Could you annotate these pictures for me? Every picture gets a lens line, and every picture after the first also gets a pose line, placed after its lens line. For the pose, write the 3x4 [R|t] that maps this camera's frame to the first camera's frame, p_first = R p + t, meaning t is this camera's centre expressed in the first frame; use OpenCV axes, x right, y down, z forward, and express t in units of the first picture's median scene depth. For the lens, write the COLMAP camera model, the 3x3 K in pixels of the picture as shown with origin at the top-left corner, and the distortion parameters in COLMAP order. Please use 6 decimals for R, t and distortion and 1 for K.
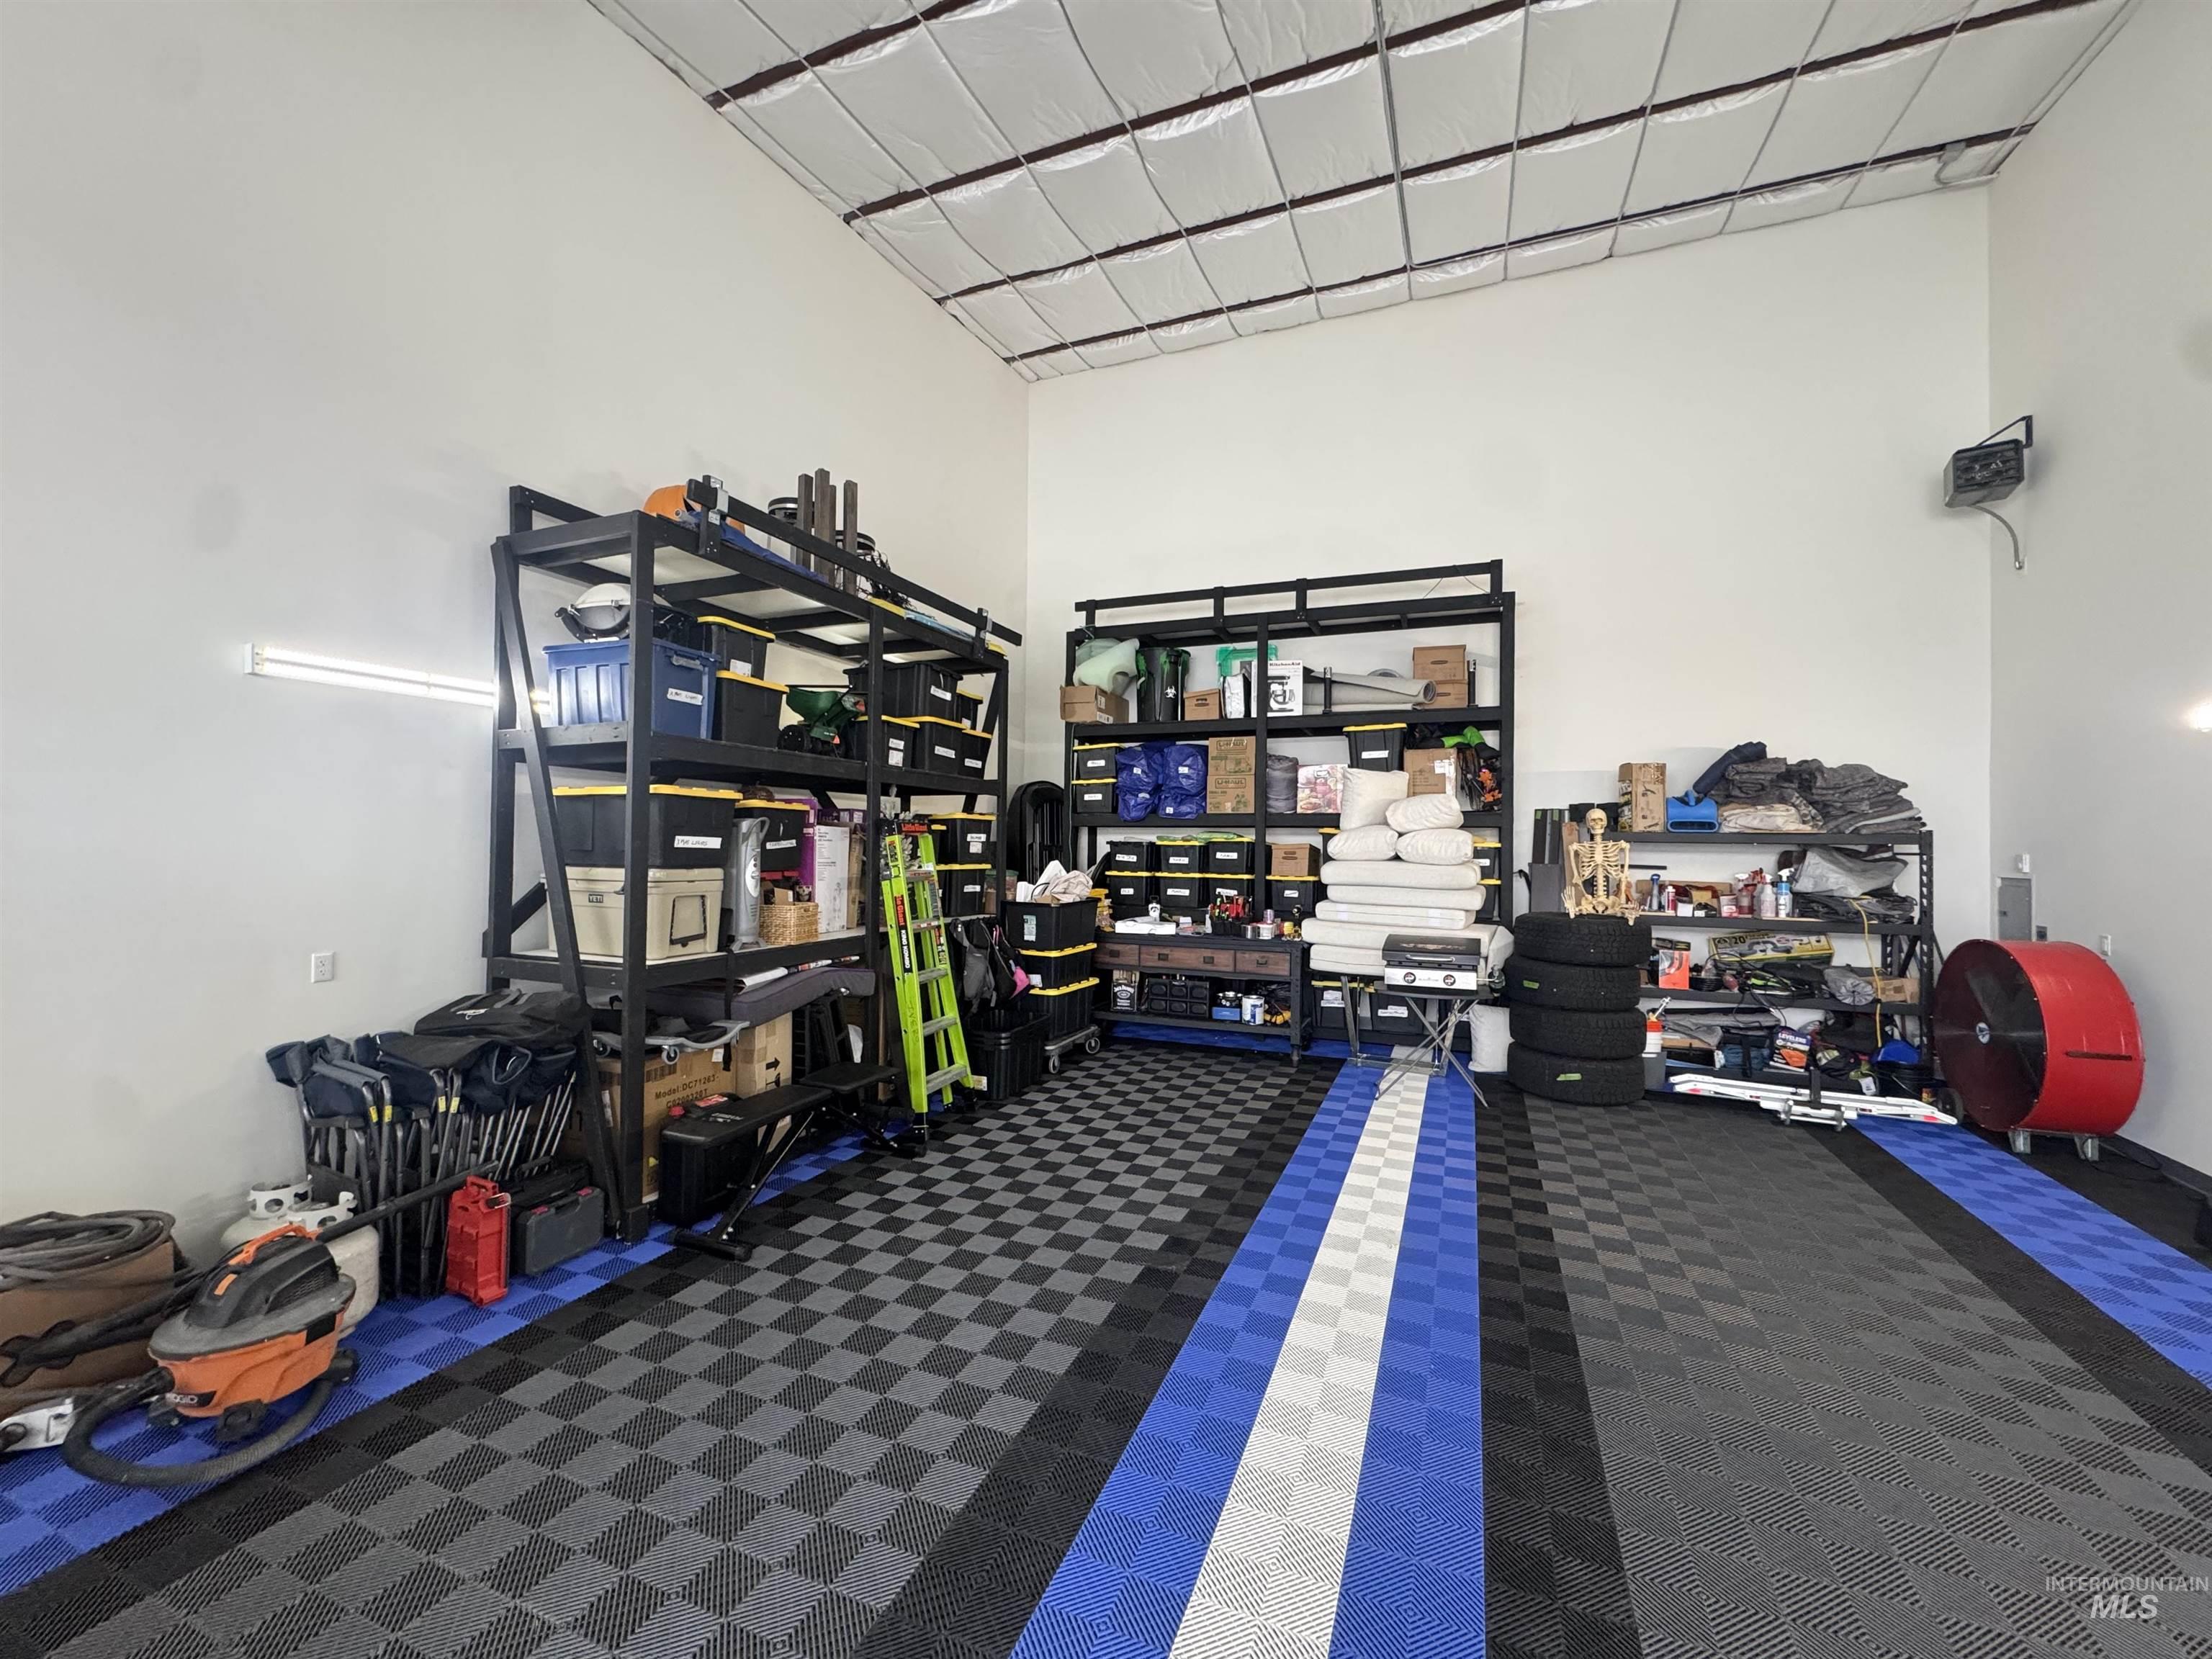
lens RADIAL K [[884.2, 0, 1103.3], [0, 884.2, 830.6], [0, 0, 1]] dist [-0.000412, -0.000365]
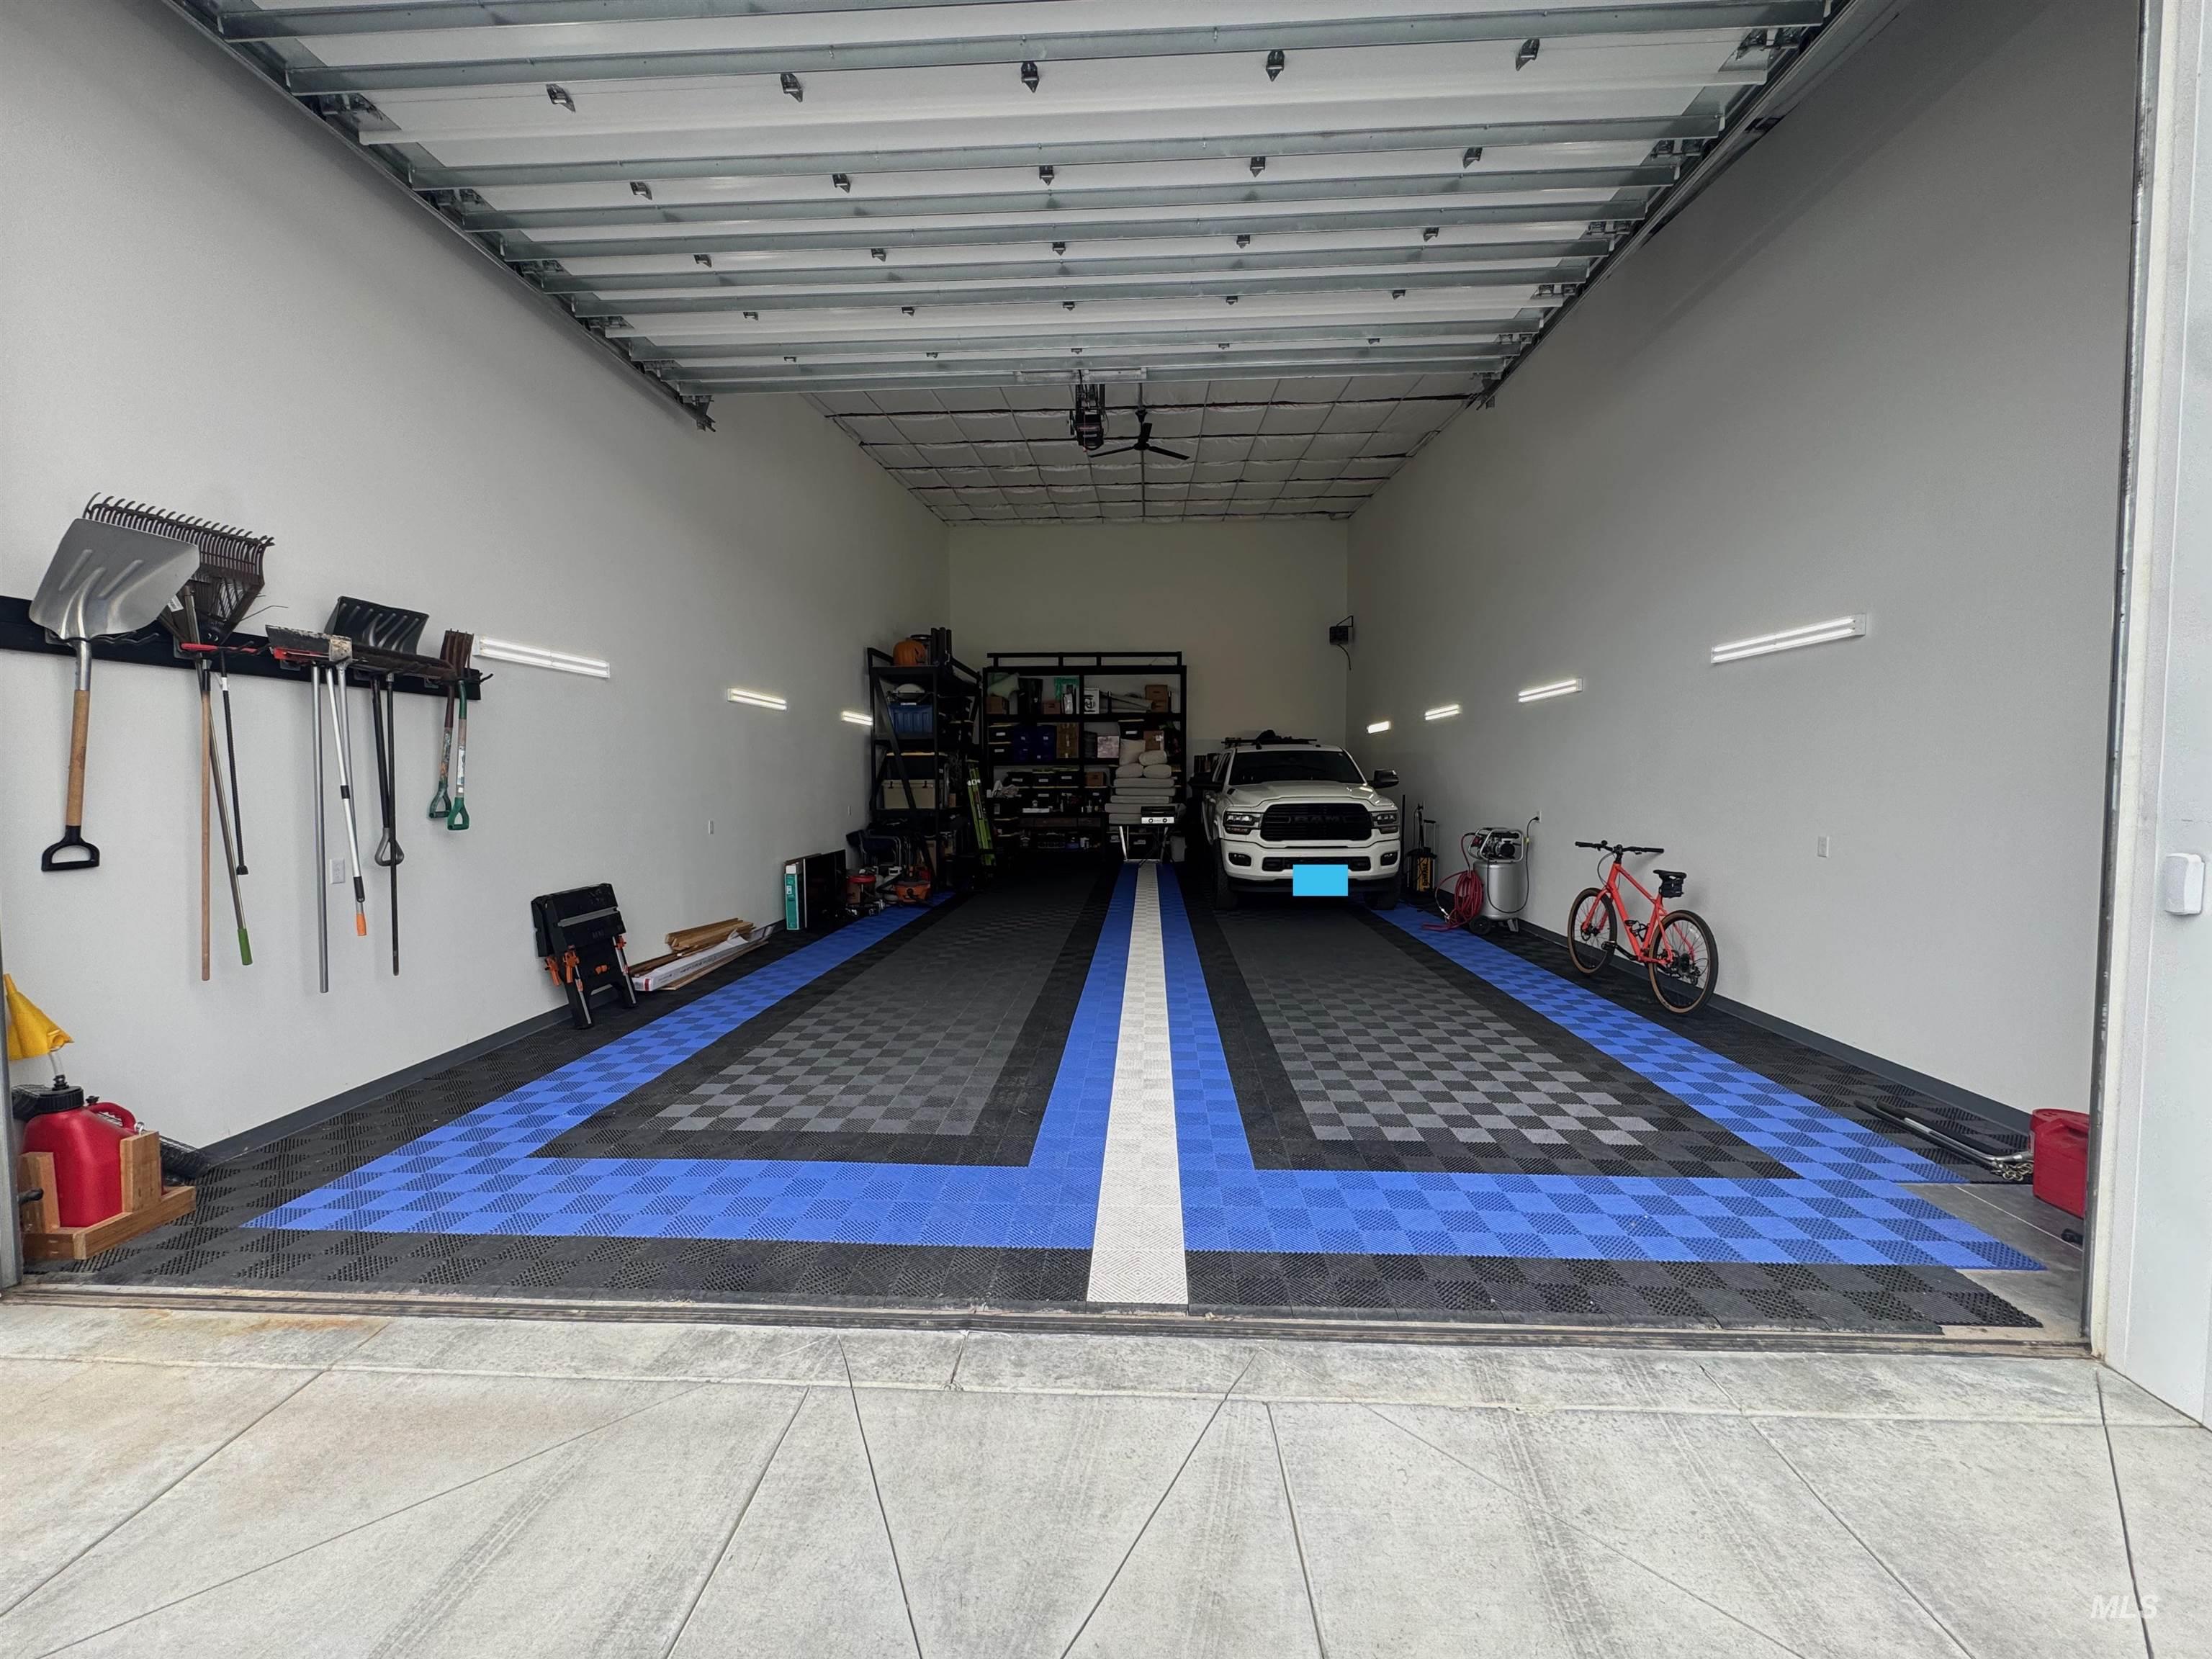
lens RADIAL K [[884.2, 0, 1103.3], [0, 884.2, 830.6], [0, 0, 1]] dist [-0.000412, -0.000365]
pose [[0.941851, -0.034550, 0.334251, -0.559913], [0.011082, 0.997353, 0.071864, 0.003152], [-0.335849, -0.063981, 0.939740, -1.198891]]
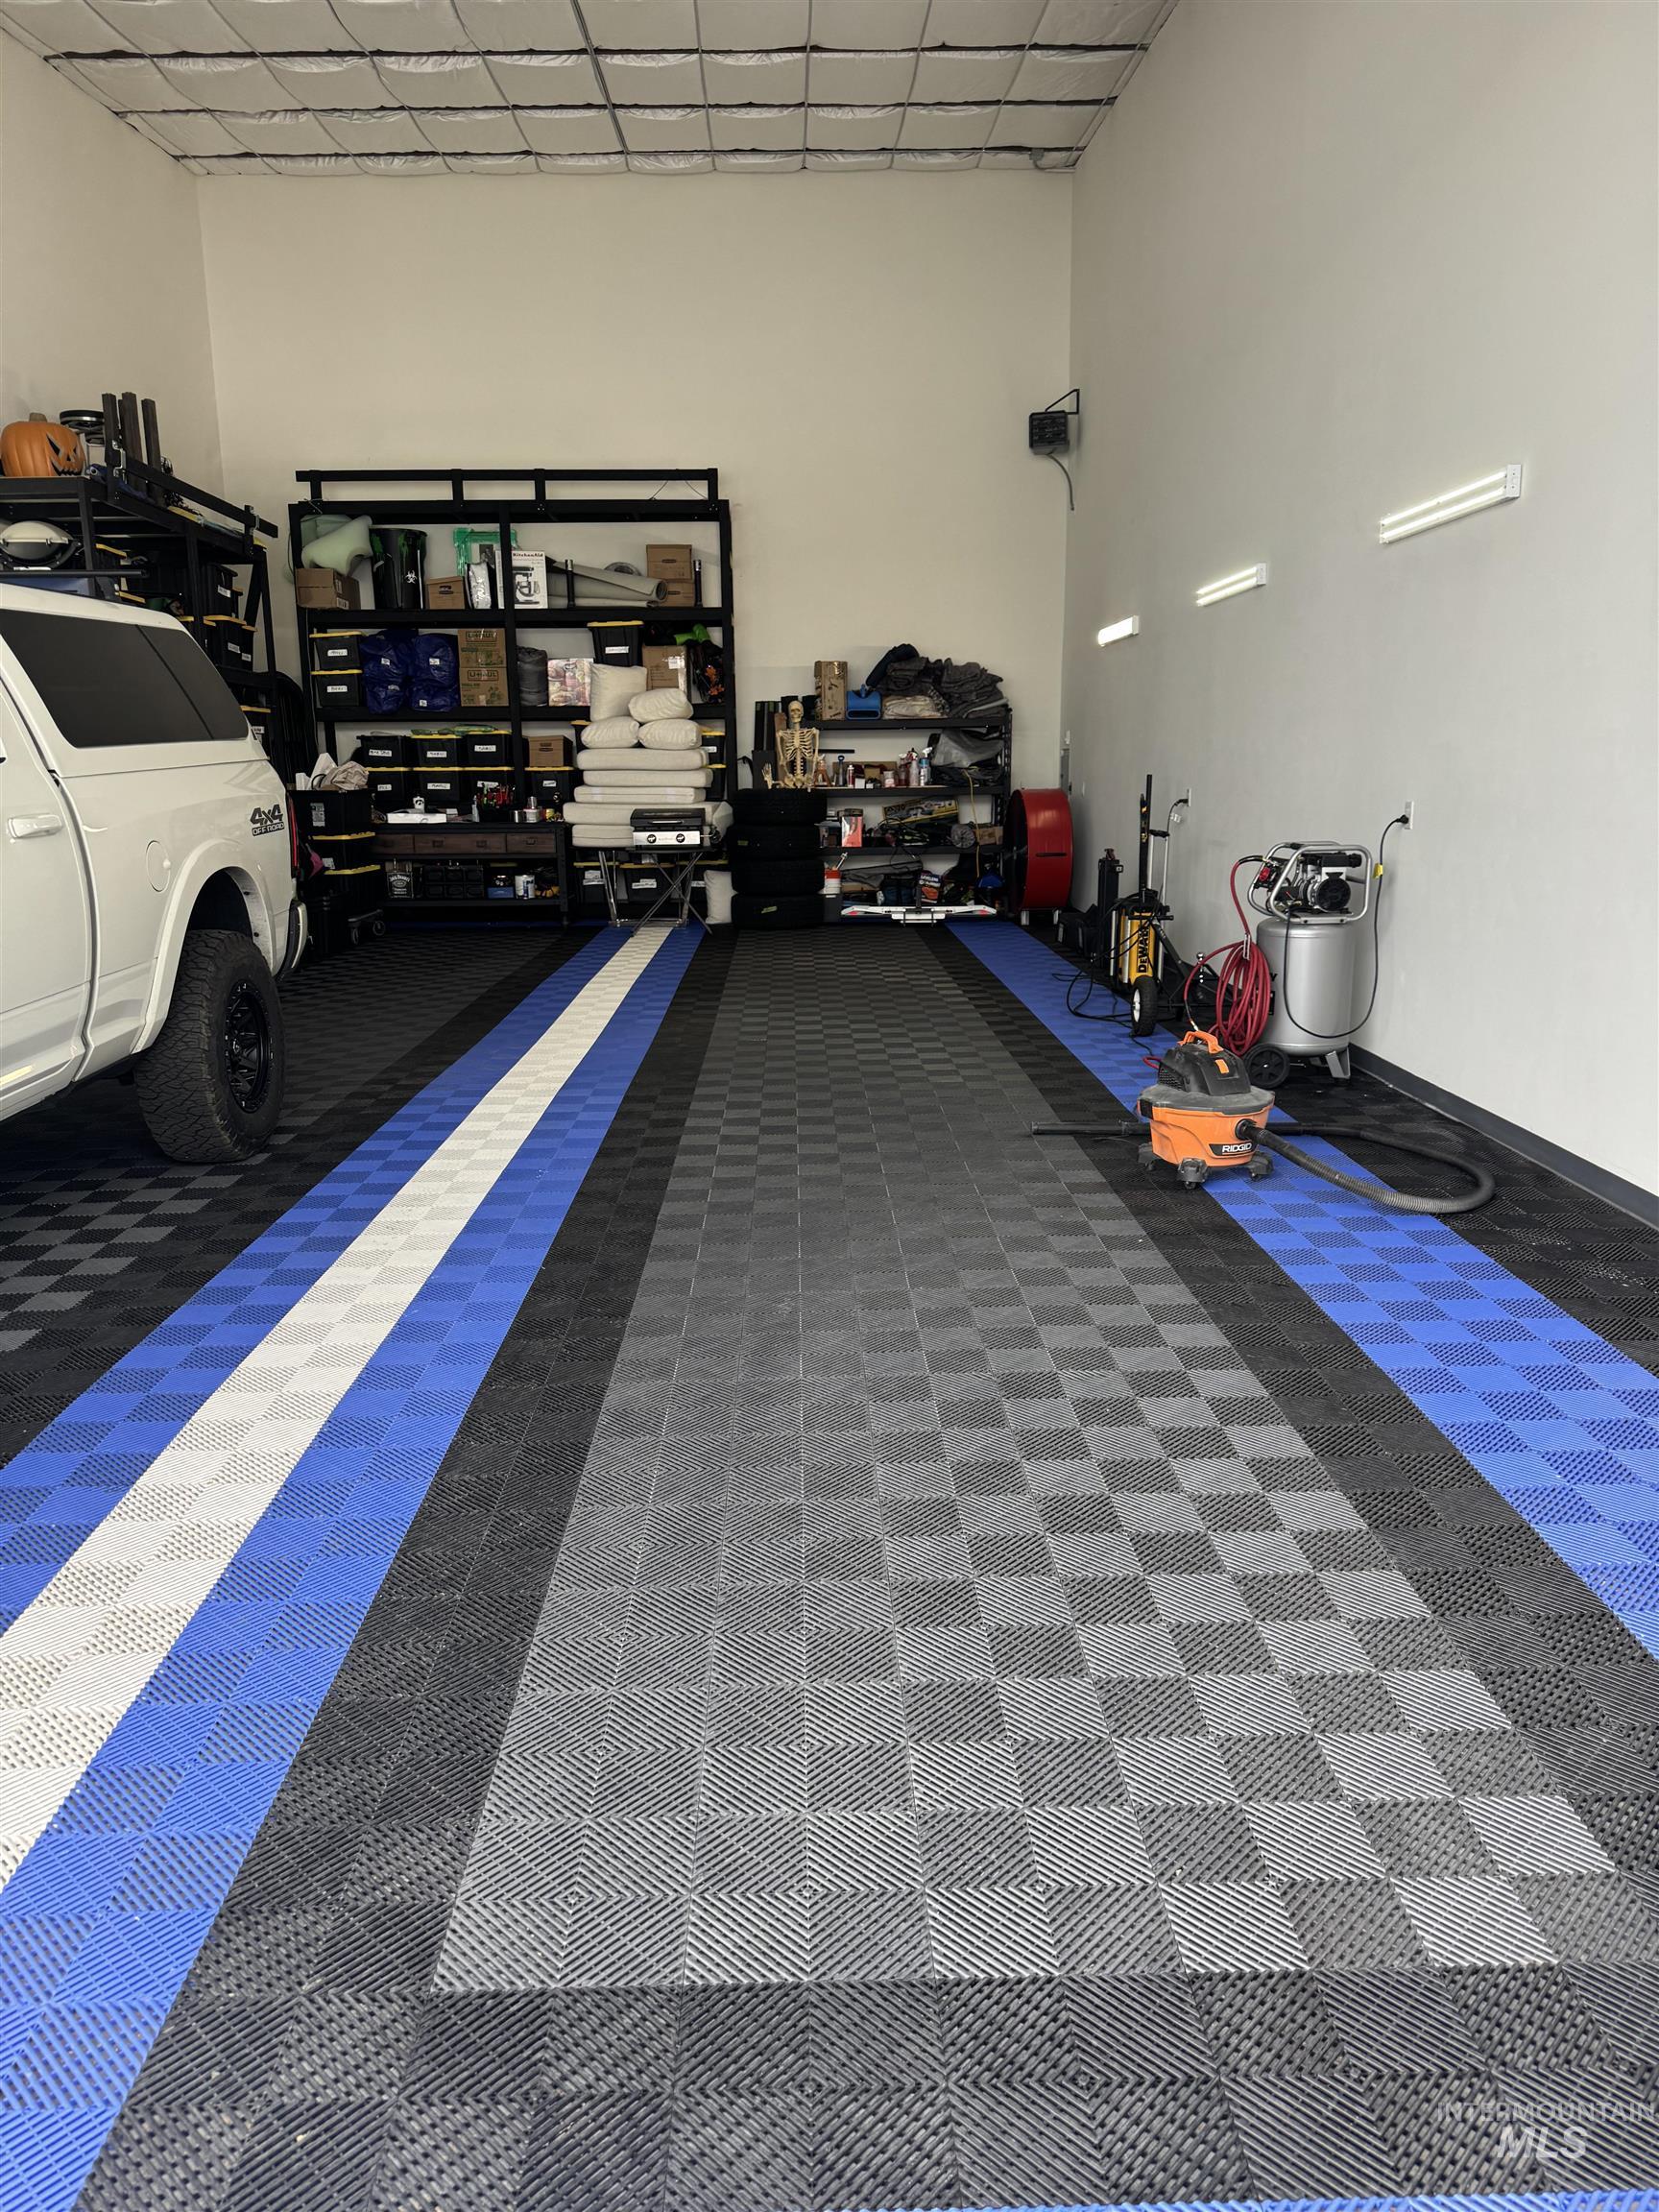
lens RADIAL K [[1536.7, 0, 820.4], [0, 1536.7, 1104.0], [0, 0, 1]] dist [0.142301, -0.241347]
pose [[0.915171, -0.108865, 0.388085, -0.282630], [0.018793, 0.973312, 0.228714, 0.026858], [-0.402627, -0.202019, 0.892793, -0.975405]]
